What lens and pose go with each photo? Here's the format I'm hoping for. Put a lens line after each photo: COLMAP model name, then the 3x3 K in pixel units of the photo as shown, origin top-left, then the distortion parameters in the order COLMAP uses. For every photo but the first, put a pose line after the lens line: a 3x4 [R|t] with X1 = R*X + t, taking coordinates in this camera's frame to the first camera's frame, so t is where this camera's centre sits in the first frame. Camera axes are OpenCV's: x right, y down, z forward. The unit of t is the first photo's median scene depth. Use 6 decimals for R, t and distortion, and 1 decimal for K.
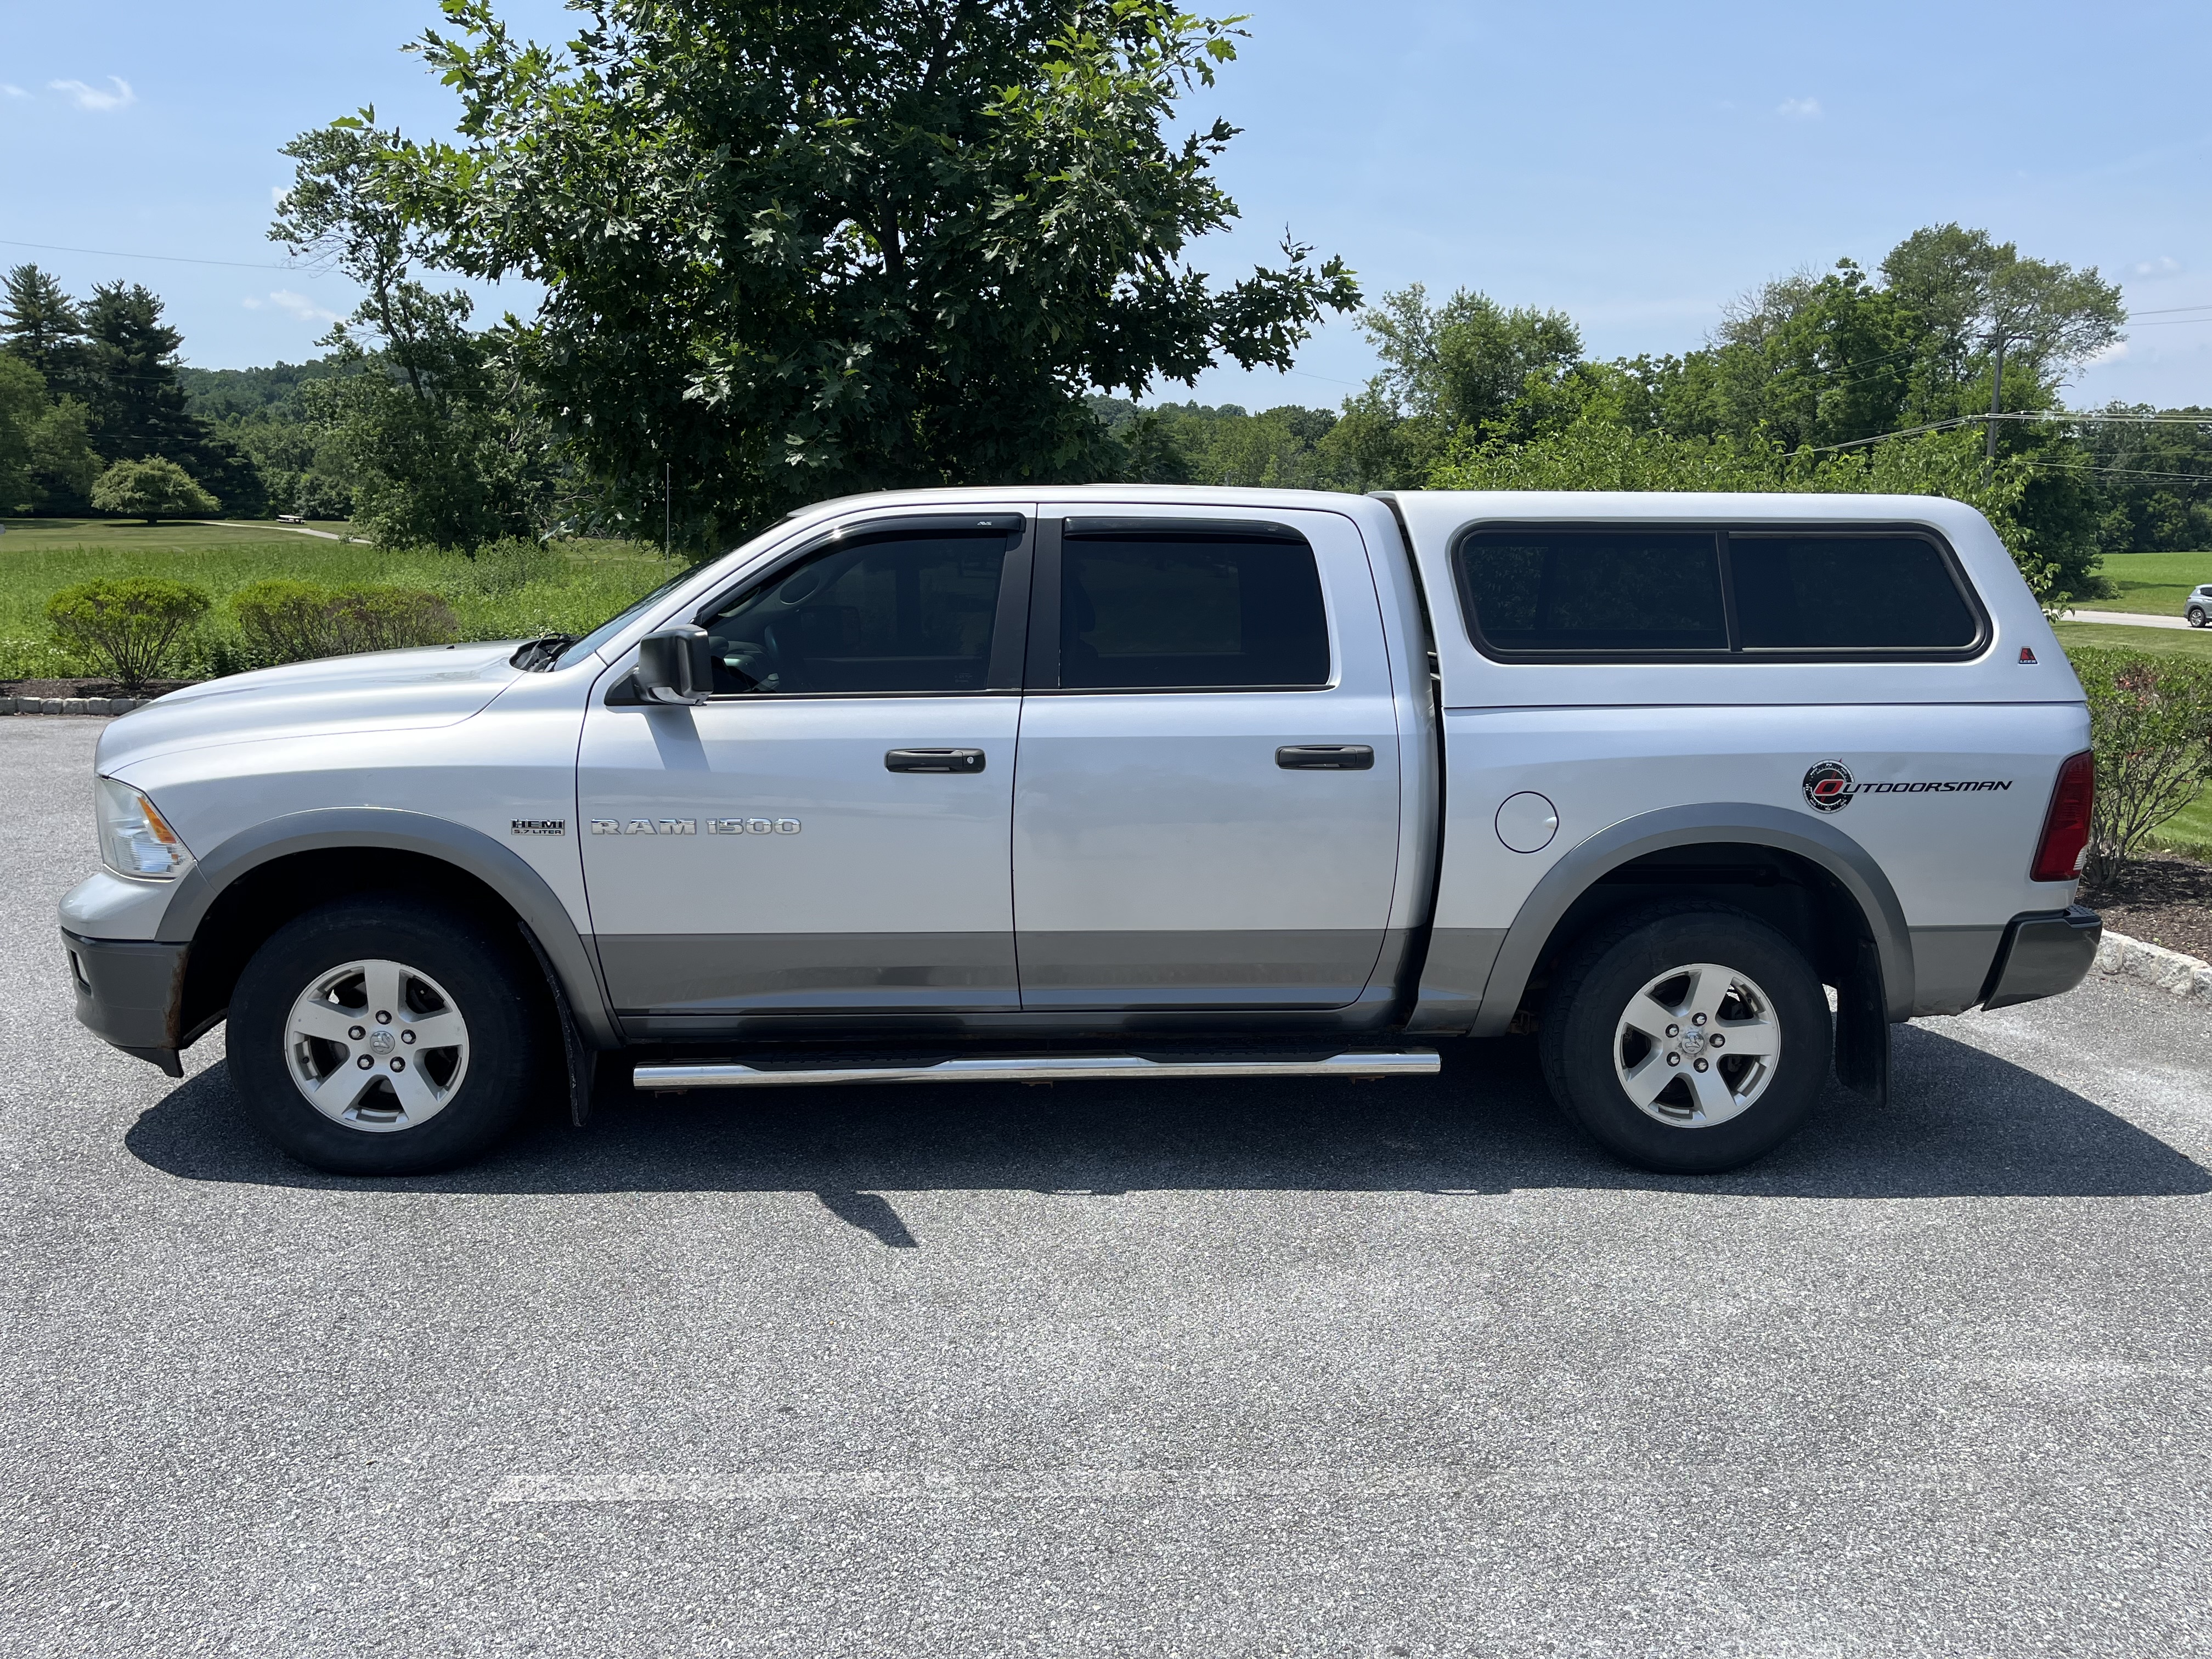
lens RADIAL K [[1682.5, 0, 1104.0], [0, 1682.5, 835.2], [0, 0, 1]] dist [0.101303, -0.144732]
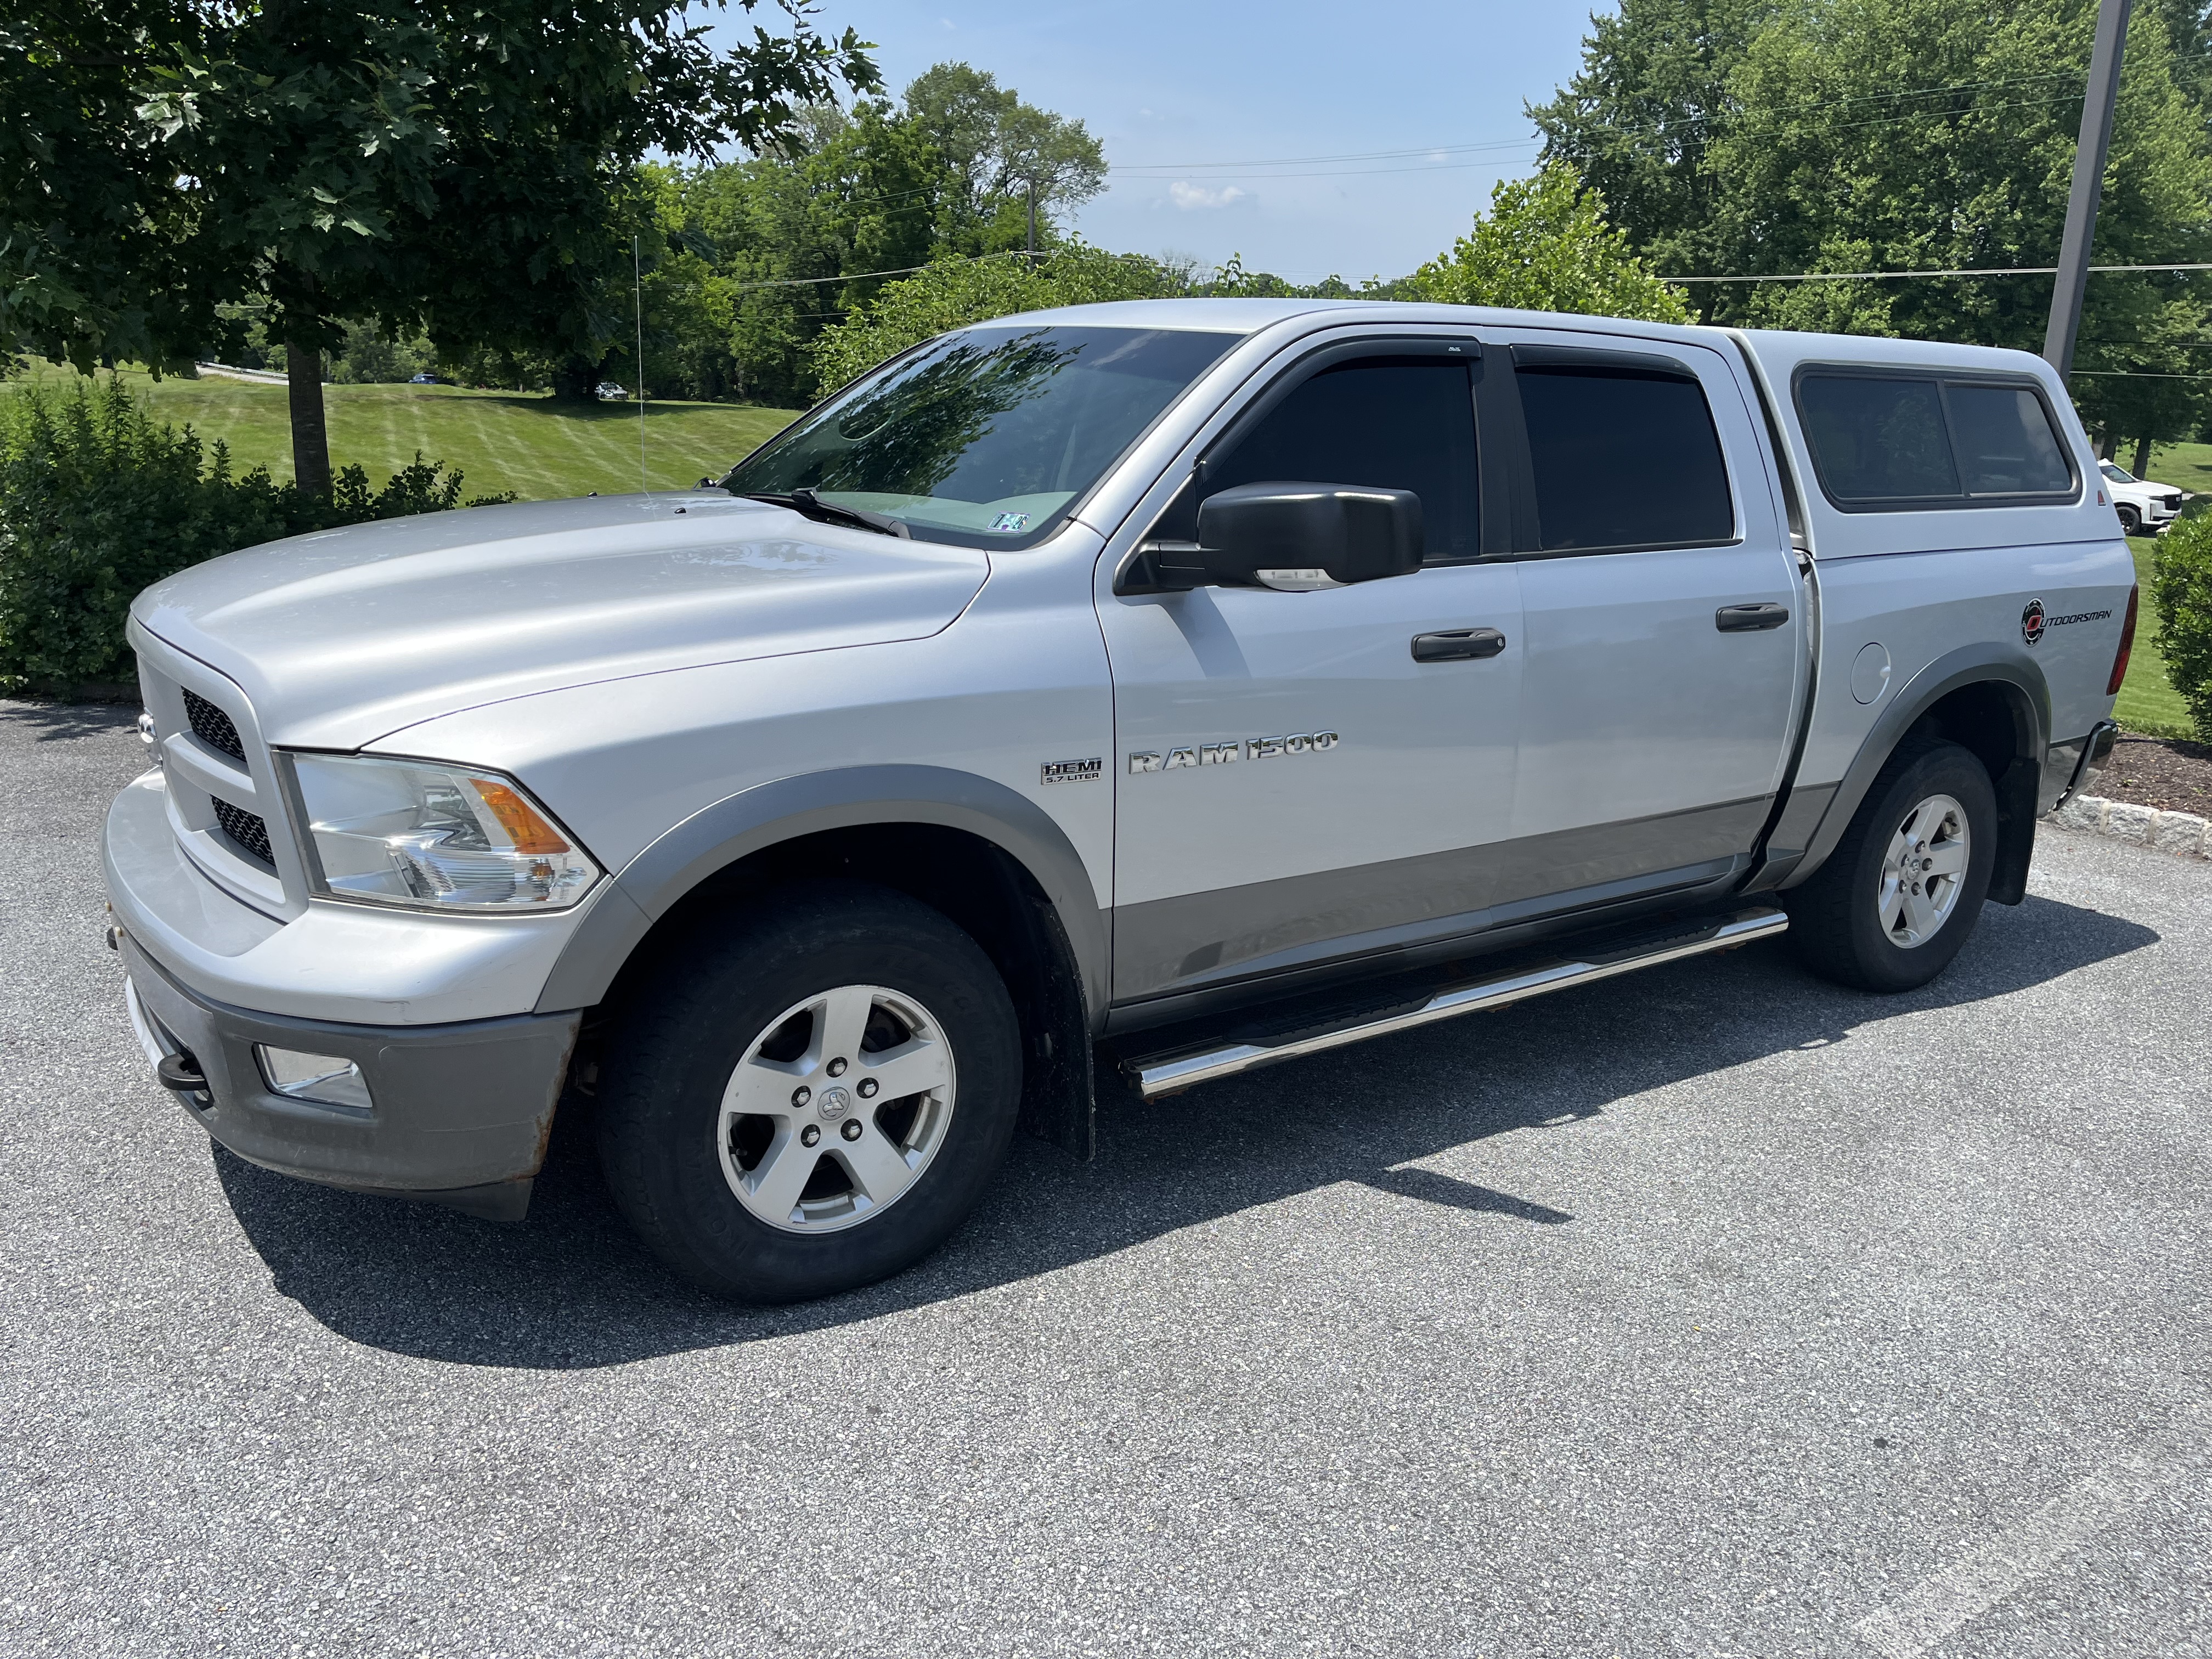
lens RADIAL K [[1682.5, 0, 1104.0], [0, 1682.5, 835.2], [0, 0, 1]] dist [0.101303, -0.144732]
pose [[0.849971, -0.112909, 0.514588, -0.666320], [0.059005, 0.991021, 0.119985, -0.060381], [-0.523515, -0.071621, 0.849001, 0.372241]]
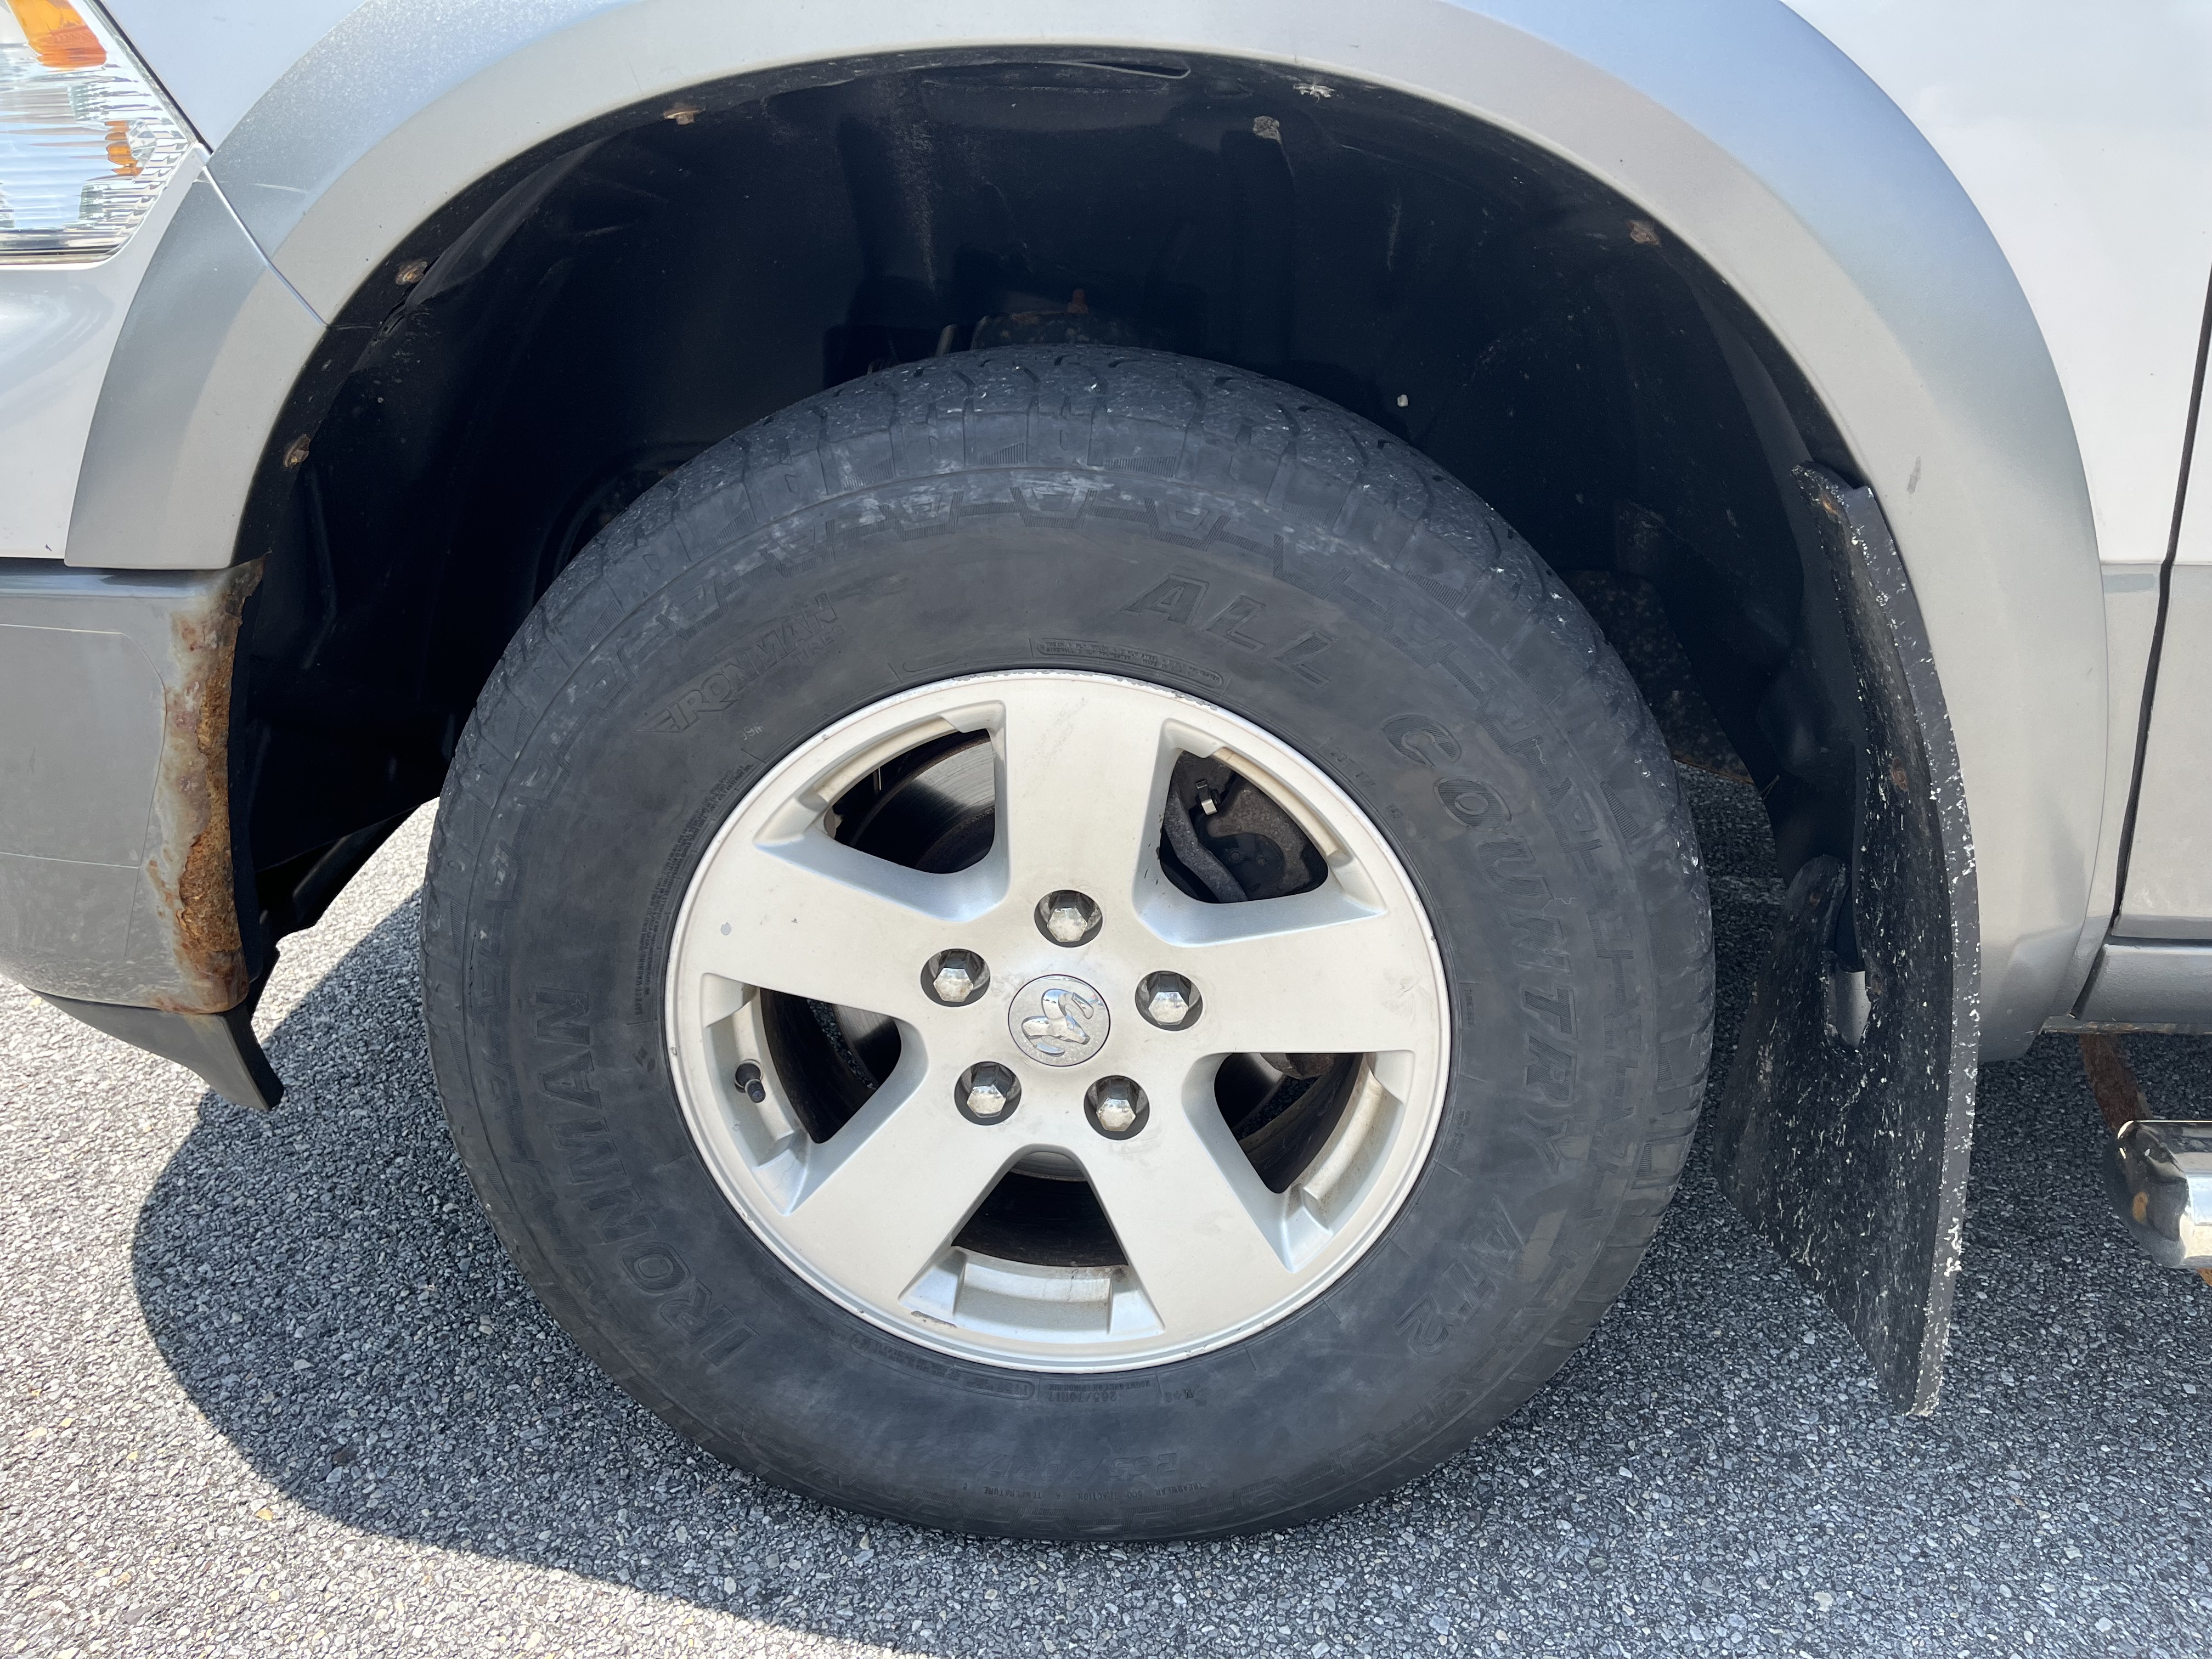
lens RADIAL K [[1691.3, 0, 1114.8], [0, 1691.3, 813.5], [0, 0, 1]] dist [0.079114, -0.105692]
pose [[0.994228, 0.025208, -0.104284, -0.390688], [-0.004188, 0.980384, 0.197050, 0.047859], [0.107205, -0.195476, 0.974831, 0.777672]]
